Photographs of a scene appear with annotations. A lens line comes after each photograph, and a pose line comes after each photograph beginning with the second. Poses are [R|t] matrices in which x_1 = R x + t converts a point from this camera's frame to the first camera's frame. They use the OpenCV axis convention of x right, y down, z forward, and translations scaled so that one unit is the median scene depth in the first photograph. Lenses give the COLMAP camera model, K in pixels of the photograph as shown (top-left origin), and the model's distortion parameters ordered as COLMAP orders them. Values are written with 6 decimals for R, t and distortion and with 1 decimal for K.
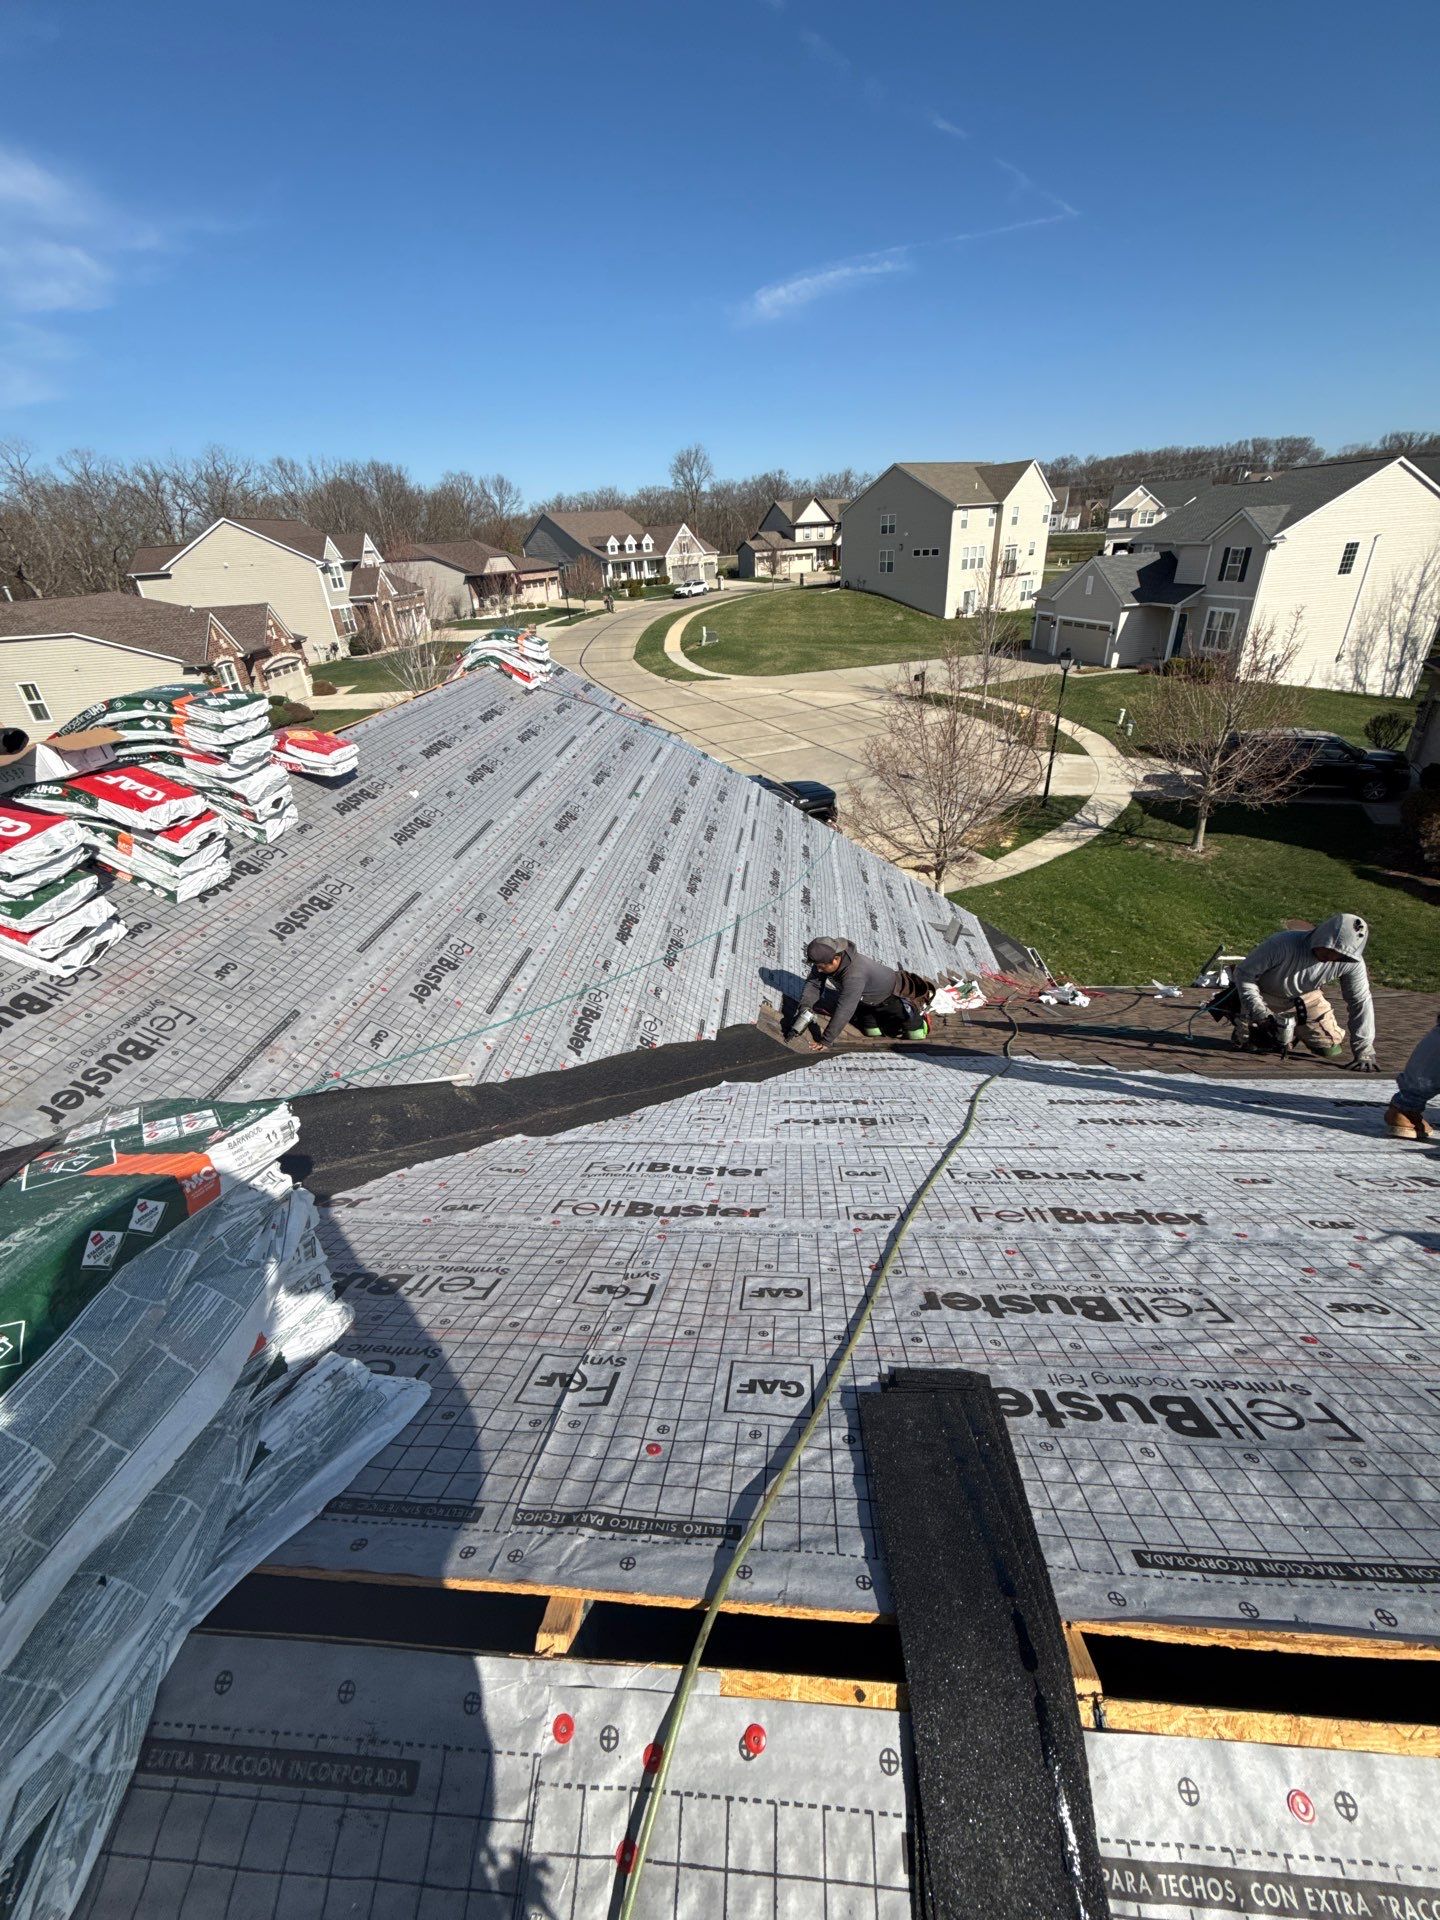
lens RADIAL K [[765.4, 0, 715.4], [0, 765.4, 957.3], [0, 0, 1]] dist [0.002378, -0.000851]
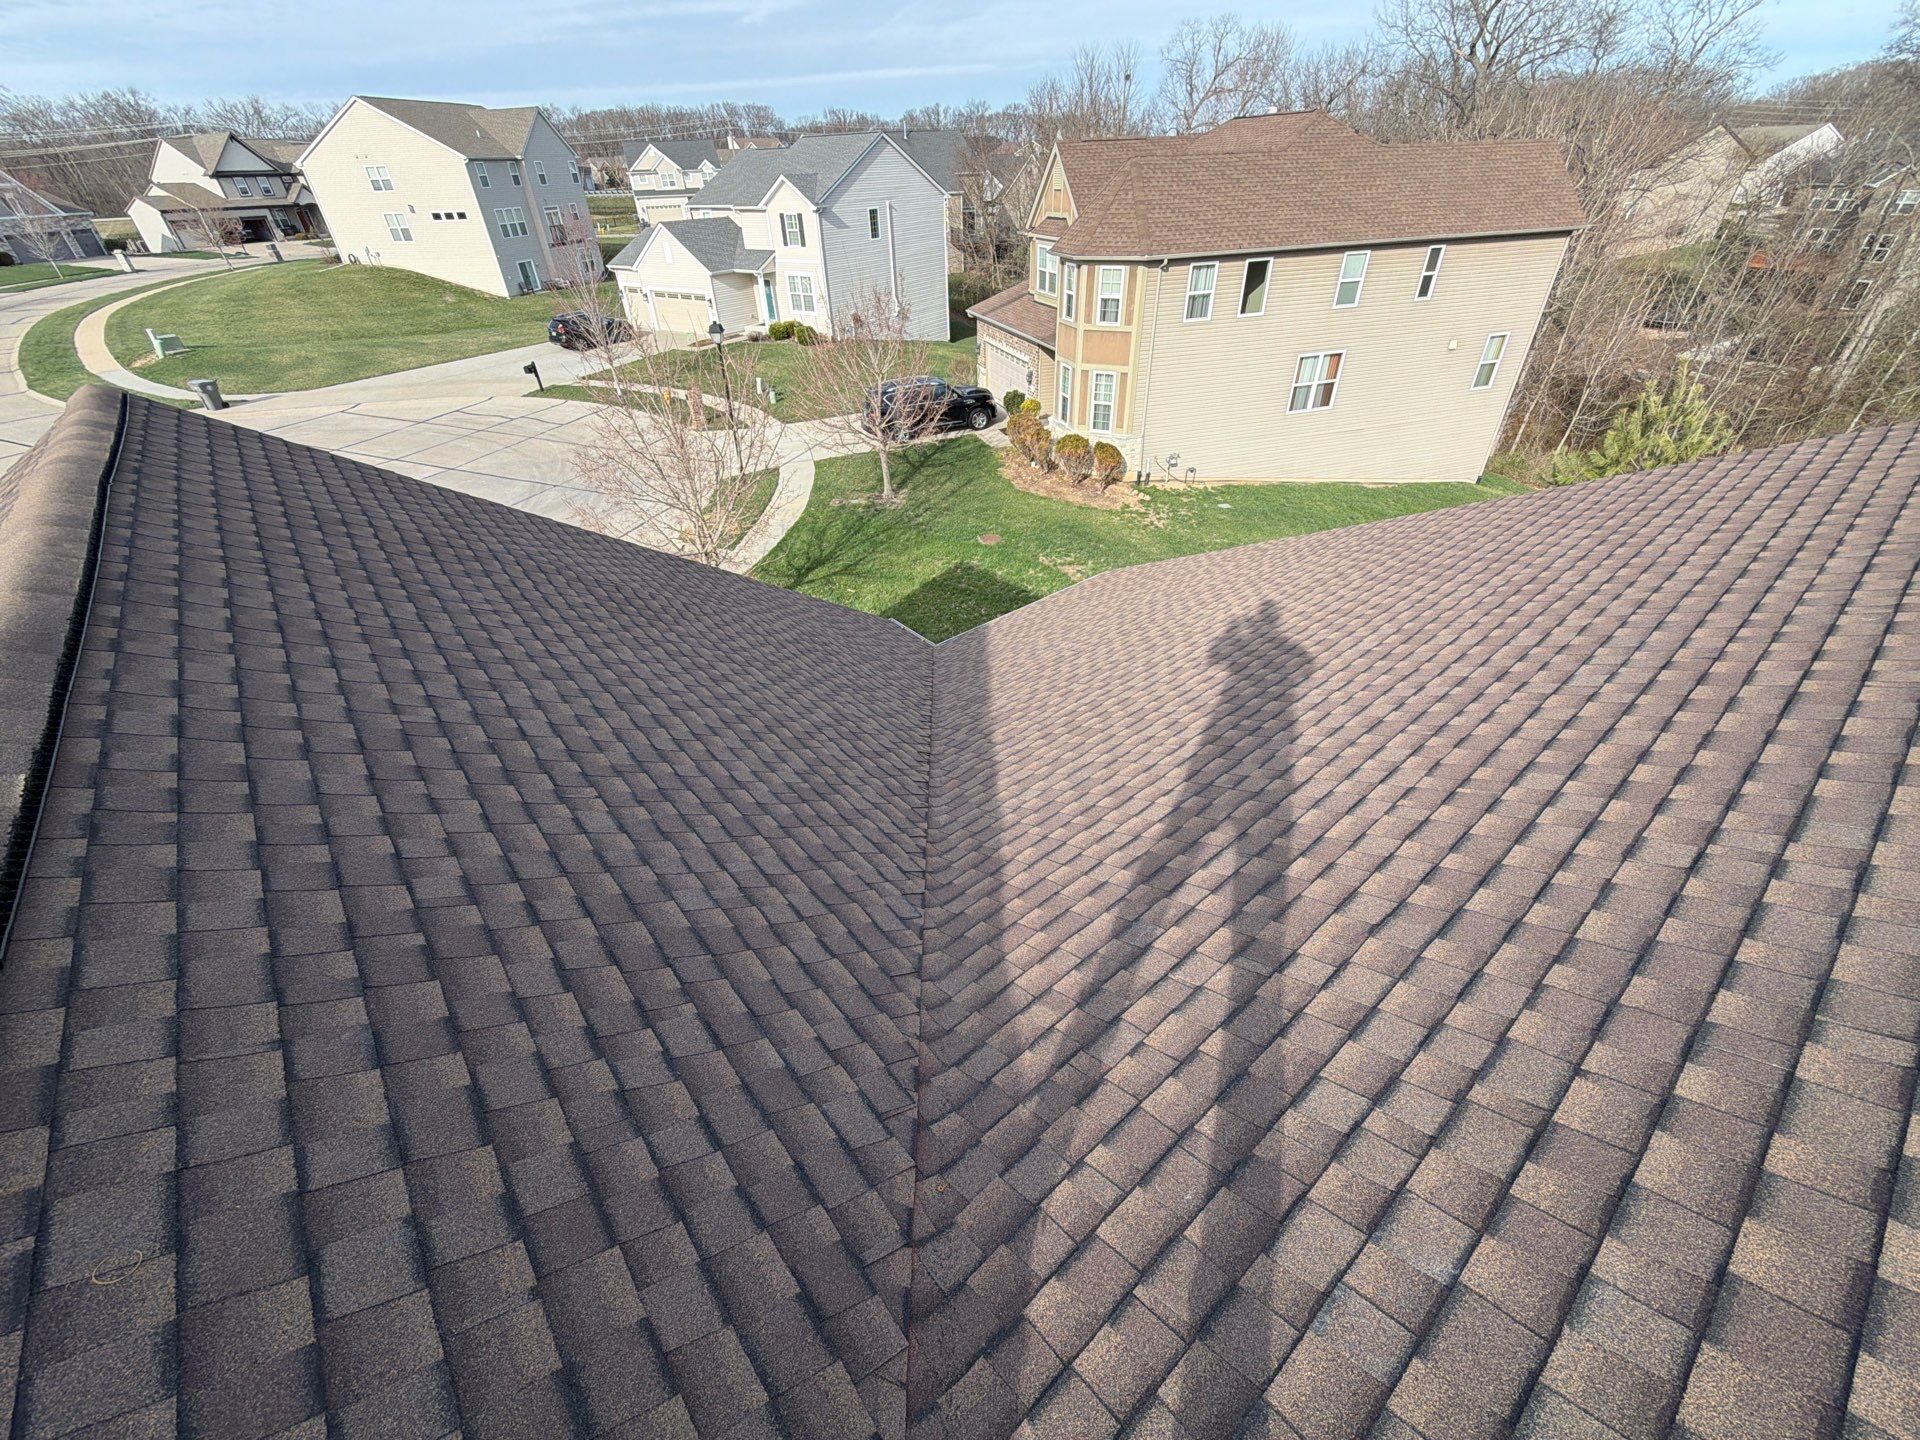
lens RADIAL K [[765.4, 0, 962.0], [0, 765.4, 725.3], [0, 0, 1]] dist [0.002378, -0.000851]
pose [[0.709784, -0.386441, 0.588957, -0.035496], [0.325576, 0.921397, 0.212199, -0.012606], [-0.624665, 0.041135, 0.779808, 0.023603]]
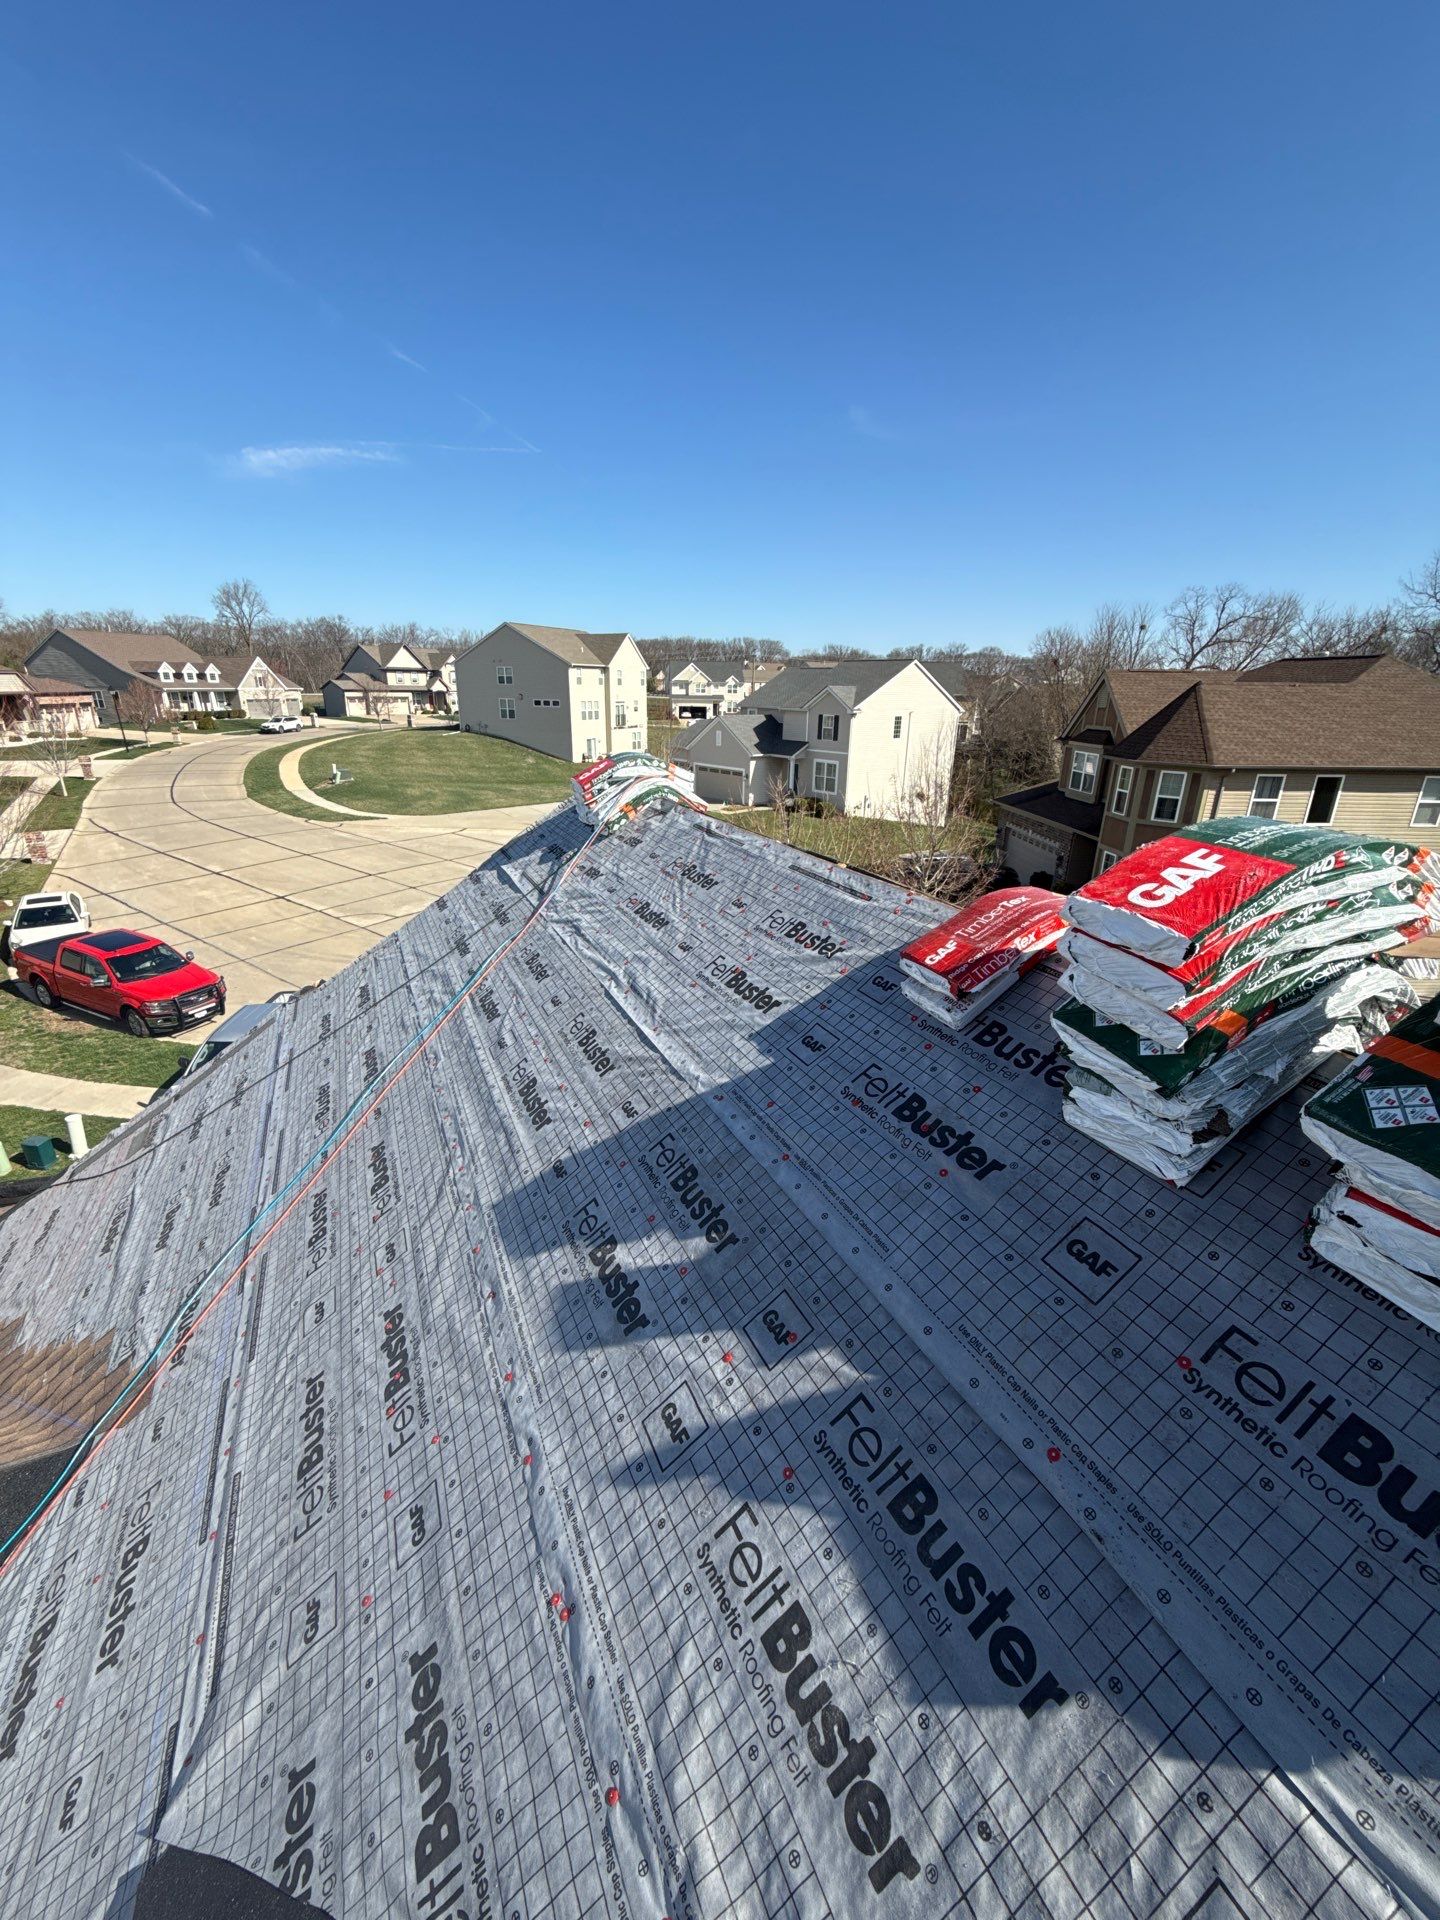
lens RADIAL K [[765.4, 0, 711.3], [0, 765.4, 955.7], [0, 0, 1]] dist [0.002378, -0.000851]
pose [[0.863916, -0.099447, 0.493720, -0.088549], [0.181546, 0.975897, -0.121102, -0.018168], [-0.469777, 0.194255, 0.861147, 0.049438]]
